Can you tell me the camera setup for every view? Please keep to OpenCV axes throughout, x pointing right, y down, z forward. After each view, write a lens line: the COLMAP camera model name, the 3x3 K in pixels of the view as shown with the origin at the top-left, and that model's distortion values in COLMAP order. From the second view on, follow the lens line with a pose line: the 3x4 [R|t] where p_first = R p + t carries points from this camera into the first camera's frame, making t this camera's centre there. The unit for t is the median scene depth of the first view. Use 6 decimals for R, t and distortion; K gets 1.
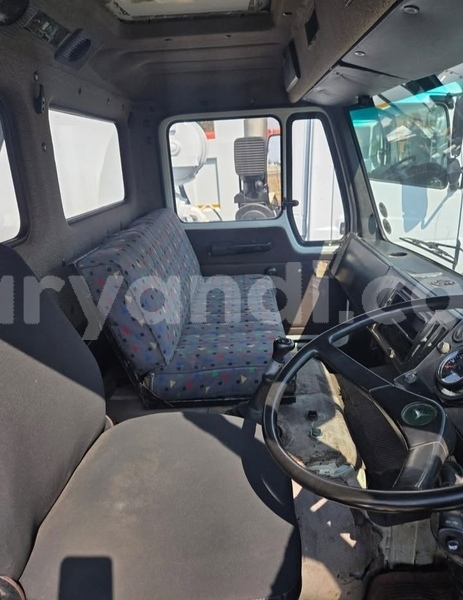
lens RADIAL K [[422.6, 0, 231.9], [0, 422.6, 279.1], [0, 0, 1]] dist [-0.004143, -0.004324]
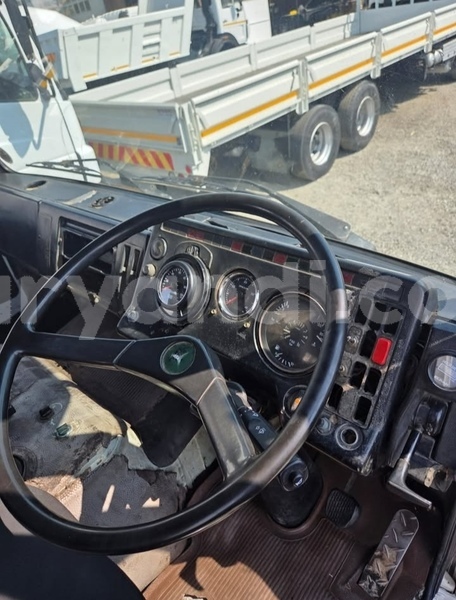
lens RADIAL K [[402.8, 0, 229.2], [0, 402.8, 285.2], [0, 0, 1]] dist [0.006510, -0.000912]
pose [[0.619116, -0.448272, 0.644785, 0.021769], [0.304521, 0.893867, 0.329043, -0.041142], [-0.723852, -0.007365, 0.689915, 0.229218]]
